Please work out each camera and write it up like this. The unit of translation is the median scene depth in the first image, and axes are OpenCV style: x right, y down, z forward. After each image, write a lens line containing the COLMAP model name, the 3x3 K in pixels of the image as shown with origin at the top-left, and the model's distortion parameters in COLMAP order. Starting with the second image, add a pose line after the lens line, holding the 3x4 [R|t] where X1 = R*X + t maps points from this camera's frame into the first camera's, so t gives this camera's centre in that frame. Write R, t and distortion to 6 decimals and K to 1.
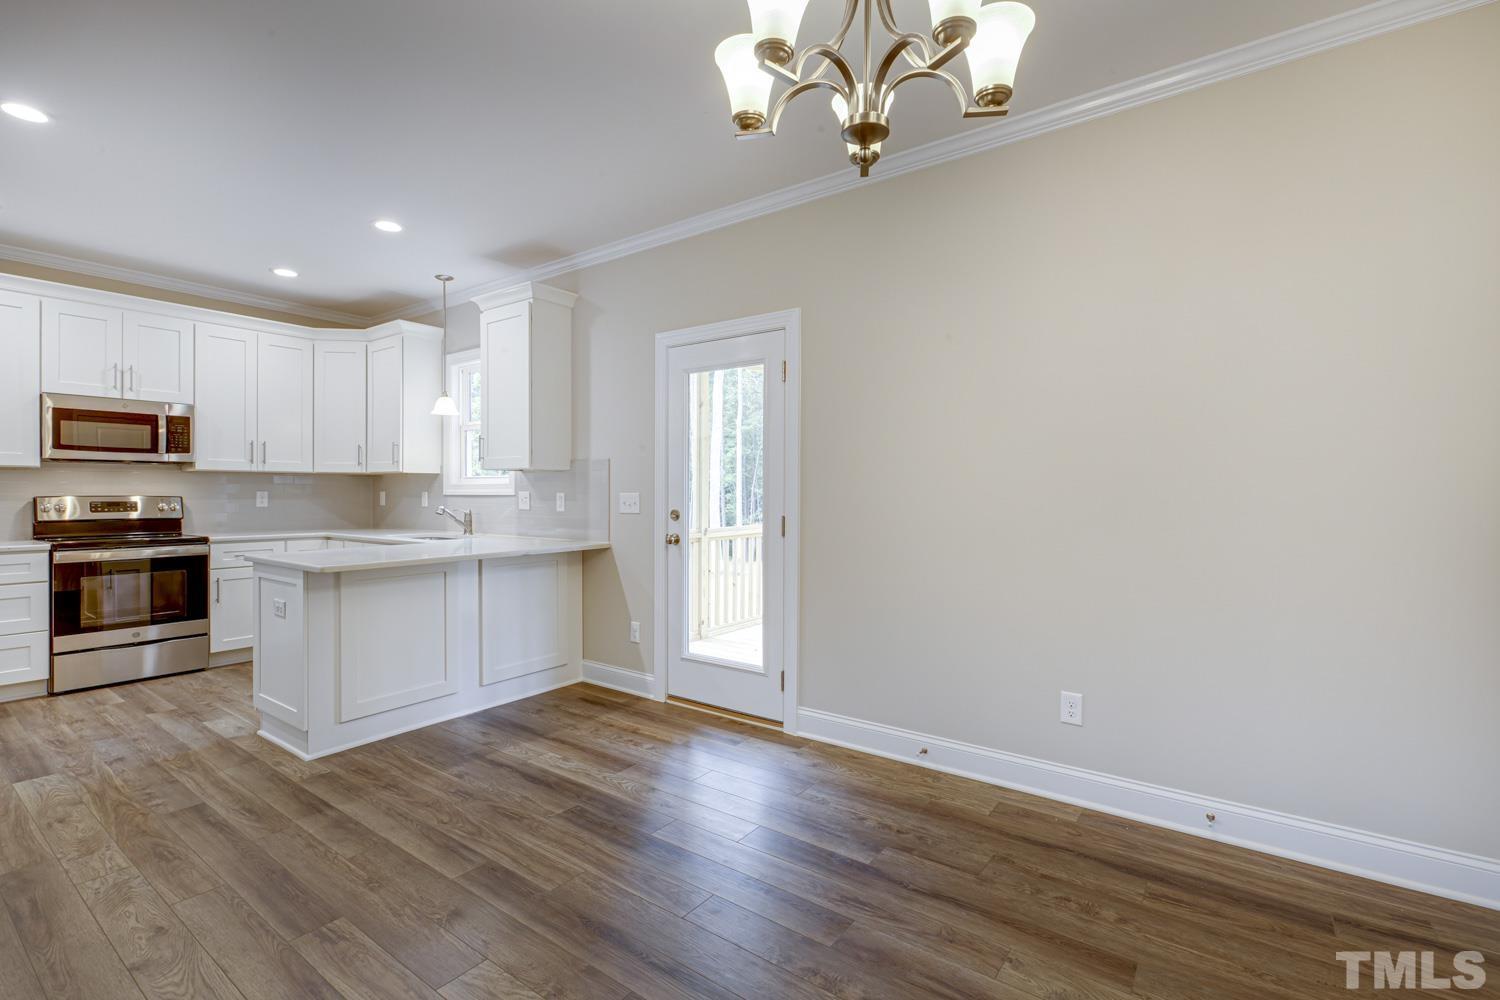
lens RADIAL K [[680.5, 0, 746.2], [0, 680.5, 495.8], [0, 0, 1]] dist [-0.000898, 0.000040]
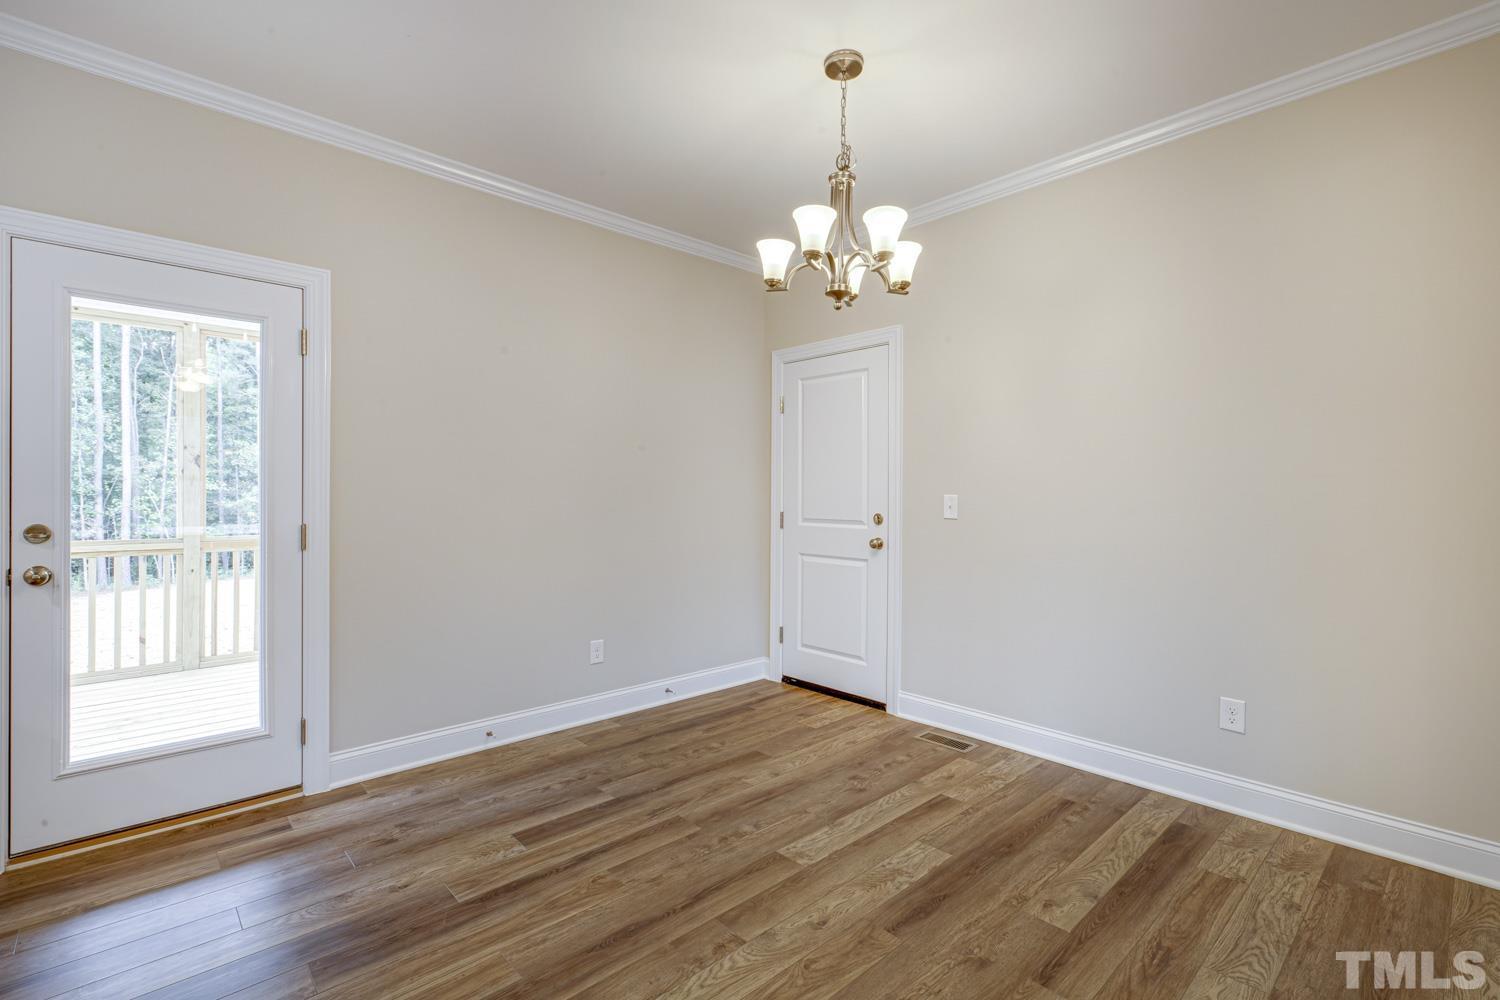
lens RADIAL K [[680.5, 0, 746.2], [0, 680.5, 495.8], [0, 0, 1]] dist [-0.000898, 0.000040]
pose [[0.191180, -0.004670, 0.981544, -0.579060], [0.004862, 0.999981, 0.003810, -0.003340], [-0.981543, 0.004044, 0.191199, 0.316773]]
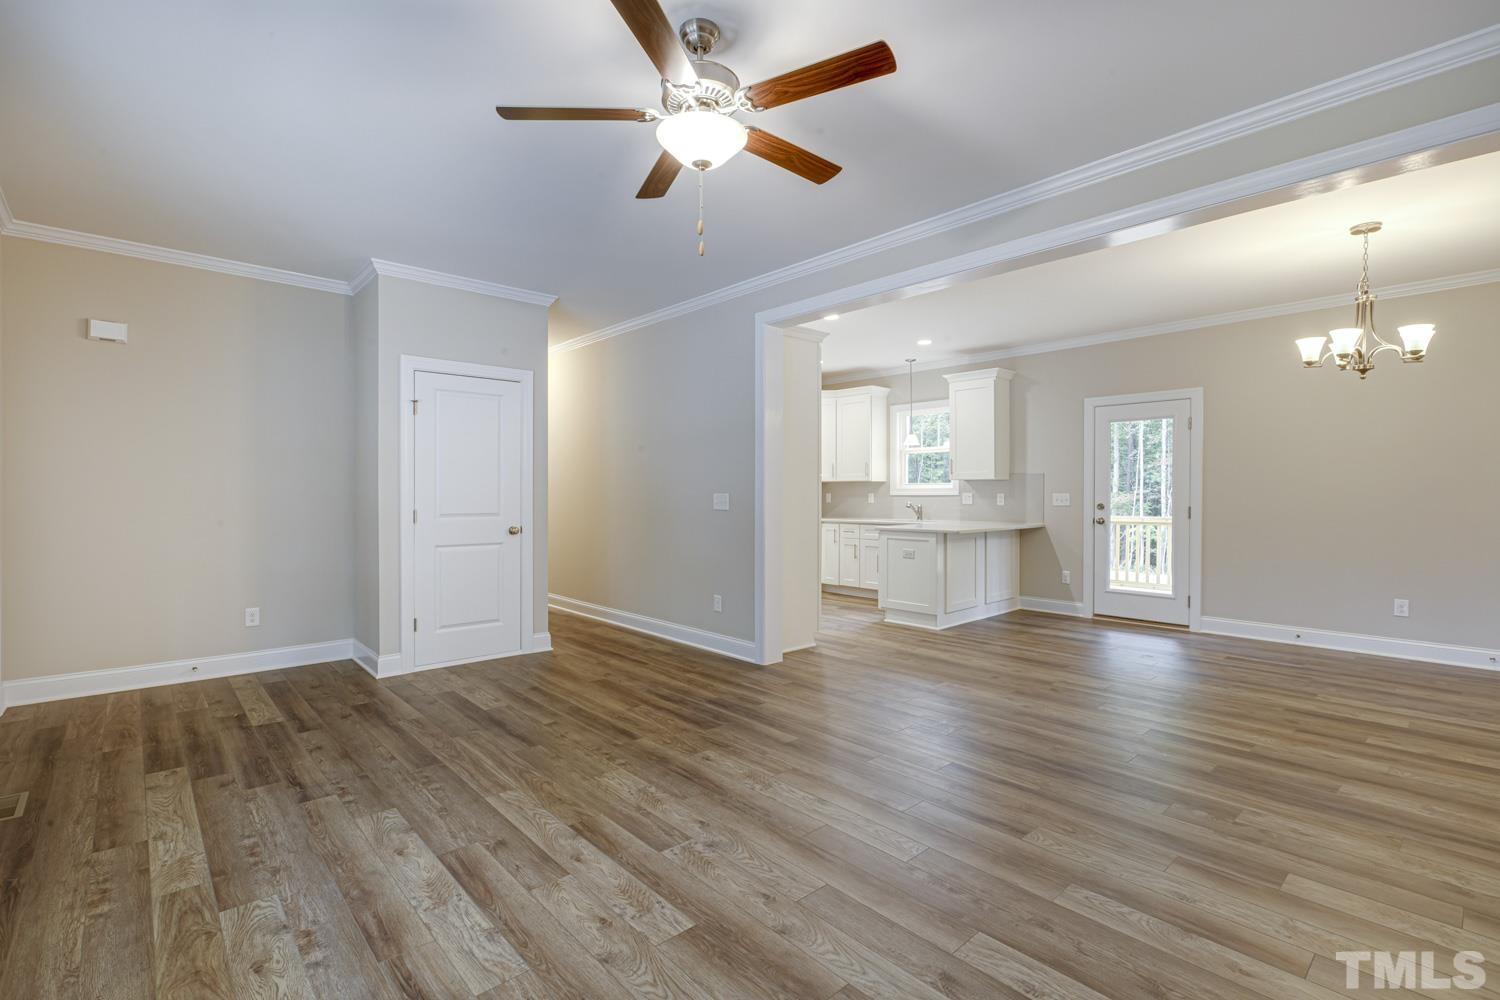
lens RADIAL K [[677.4, 0, 750.0], [0, 677.4, 500.0], [0, 0, 1]] dist [0.000505, 0.000497]
pose [[0.979769, -0.001351, -0.200127, -0.646232], [0.002247, 0.999988, 0.004253, 0.002967], [0.200119, -0.004617, 0.979761, -0.846247]]
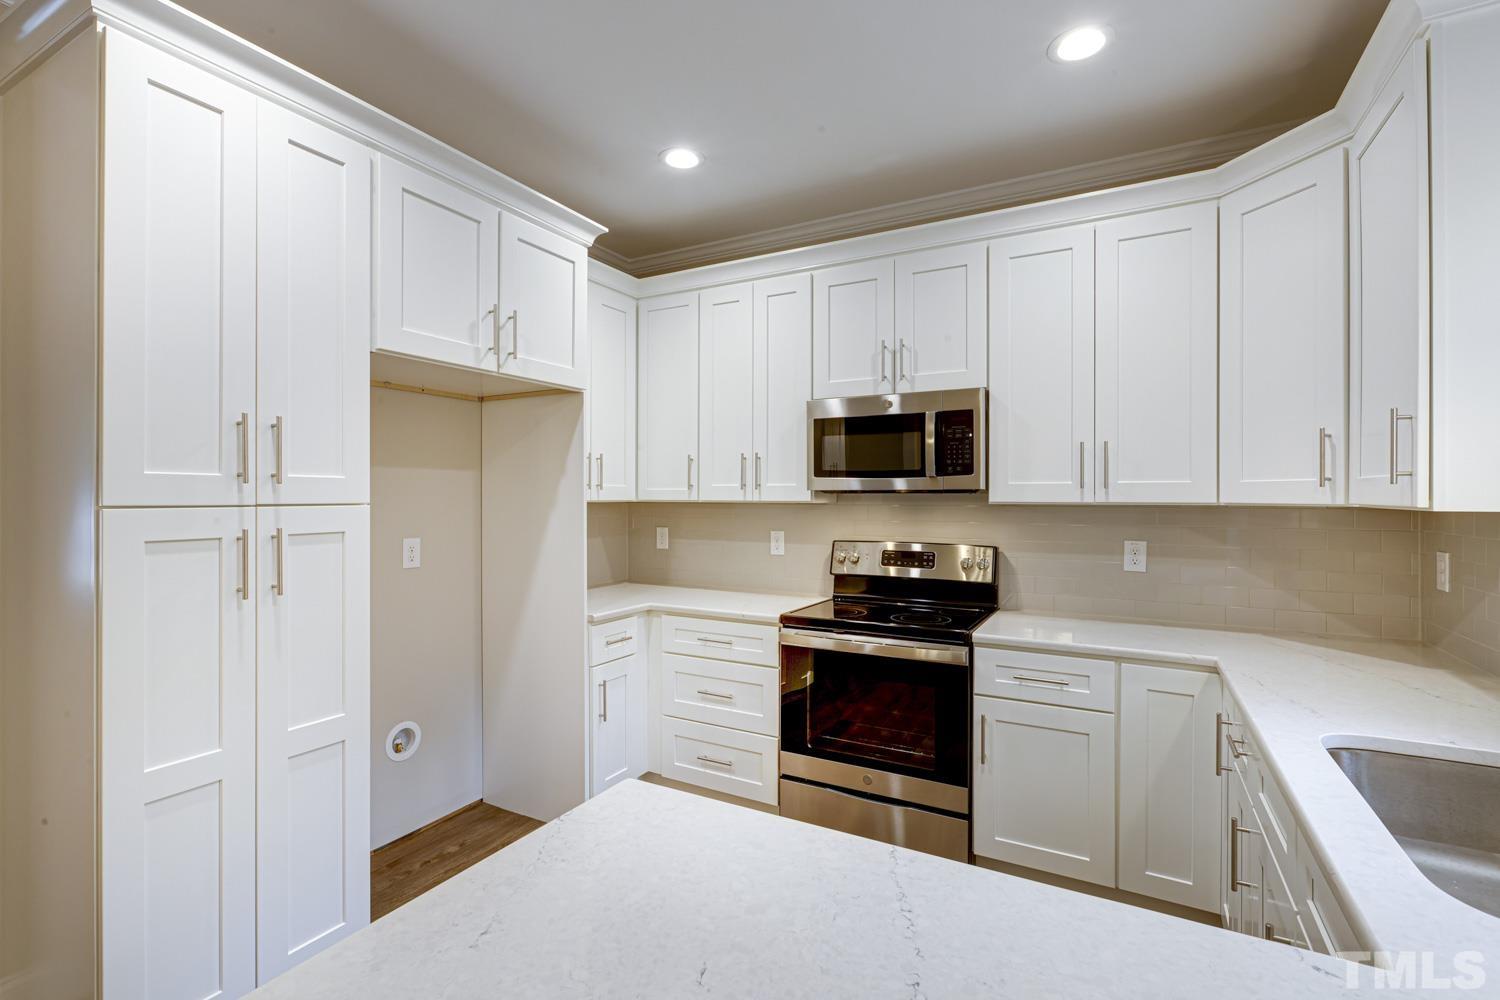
lens RADIAL K [[680.5, 0, 746.2], [0, 680.5, 495.8], [0, 0, 1]] dist [-0.000898, 0.000040]
pose [[0.126462, -0.004394, -0.991962, -0.356529], [-0.006317, 0.999966, -0.005234, -0.050871], [0.991951, 0.006928, 0.126430, 0.935113]]
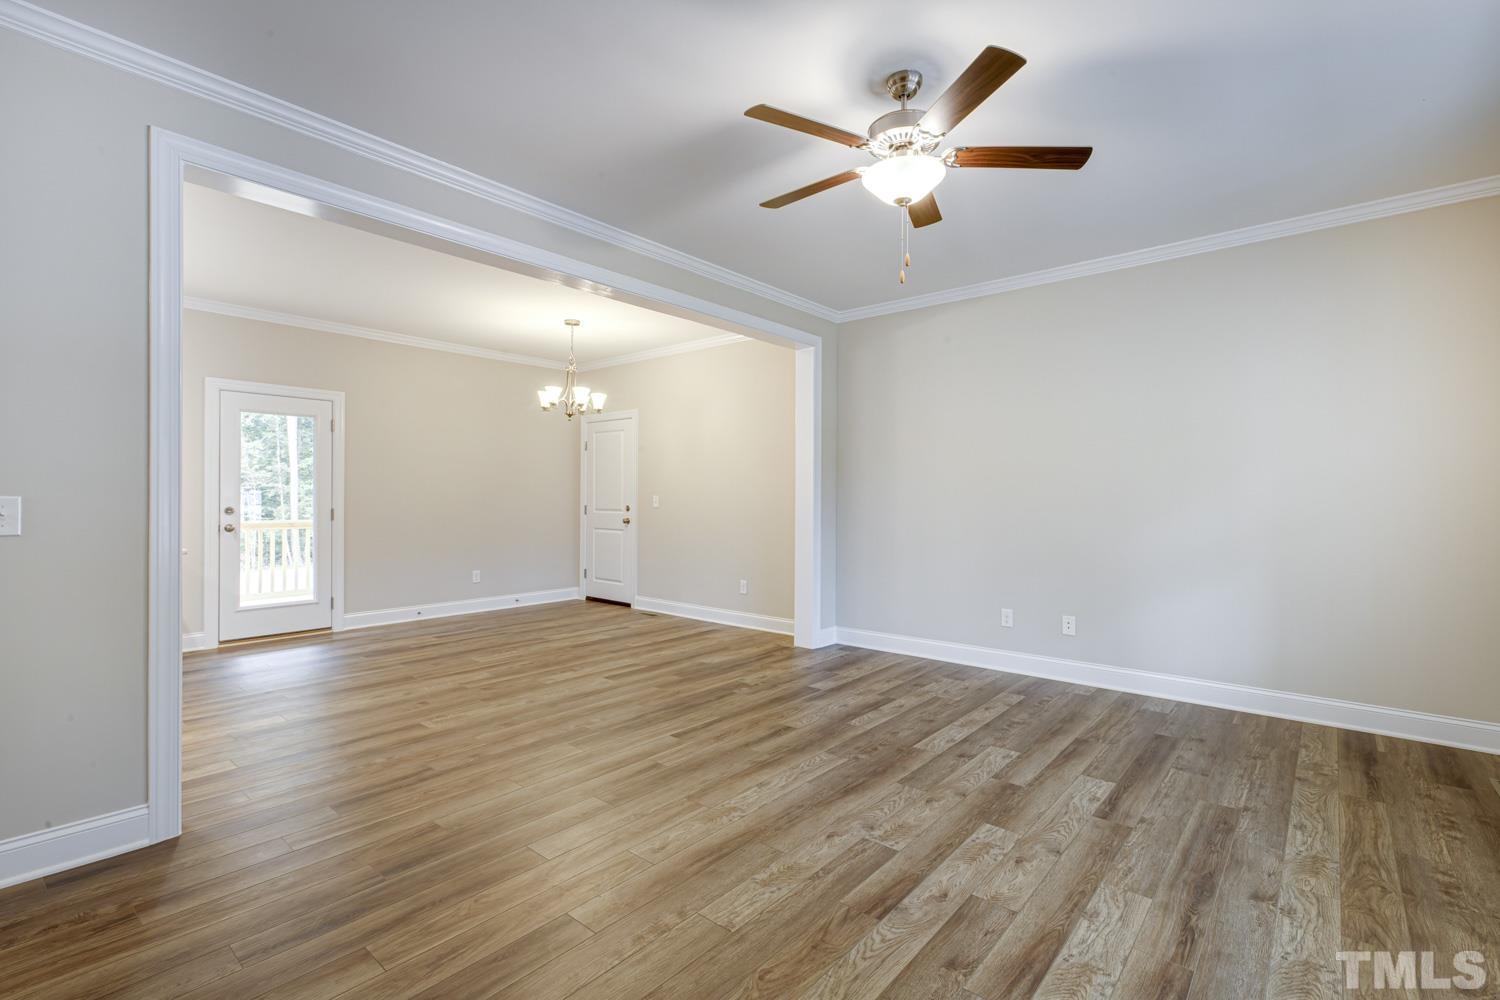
lens RADIAL K [[681.4, 0, 739.3], [0, 681.4, 500.0], [0, 0, 1]] dist [0.001587, -0.000017]
pose [[0.084364, -0.007457, 0.996407, -1.479291], [0.002578, 0.999970, 0.007265, -0.001408], [-0.996432, 0.001955, 0.084381, -0.171294]]
